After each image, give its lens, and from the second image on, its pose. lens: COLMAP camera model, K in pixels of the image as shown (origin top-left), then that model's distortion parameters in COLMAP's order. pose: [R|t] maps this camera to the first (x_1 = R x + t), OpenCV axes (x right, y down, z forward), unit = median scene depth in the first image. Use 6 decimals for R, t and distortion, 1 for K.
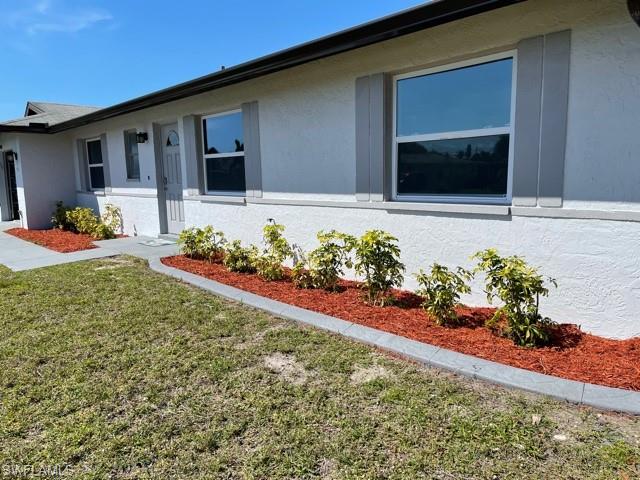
lens RADIAL K [[480.8, 0, 320.8], [0, 480.8, 241.1], [0, 0, 1]] dist [0.076775, -0.099723]
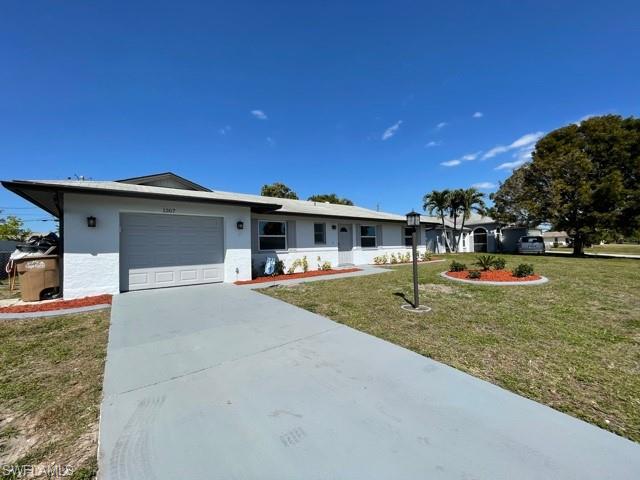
lens RADIAL K [[260.1, 0, 317.1], [0, 260.1, 241.6], [0, 0, 1]] dist [-0.000628, -0.000310]
pose [[0.079185, 0.030092, 0.996406, -1.971780], [0.151447, 0.987579, -0.041861, -0.111080], [-0.985289, 0.154218, 0.073644, 1.150530]]
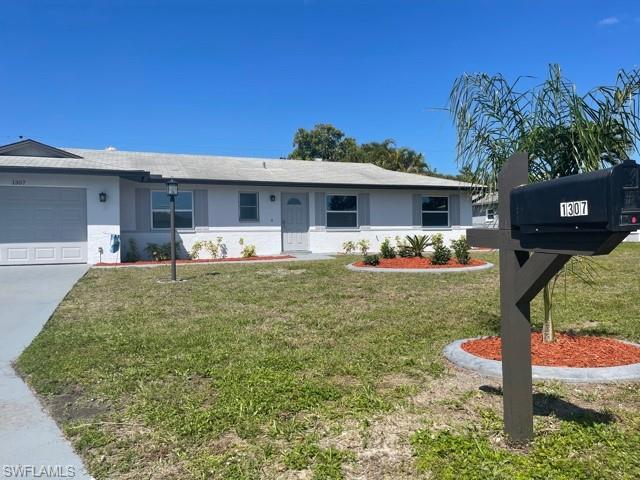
lens RADIAL K [[480.8, 0, 320.8], [0, 480.8, 241.1], [0, 0, 1]] dist [0.076775, -0.099723]
pose [[0.354266, 0.000589, 0.935145, -2.243441], [0.133814, 0.989677, -0.051317, 0.065635], [-0.925521, 0.143315, 0.350530, 0.279902]]
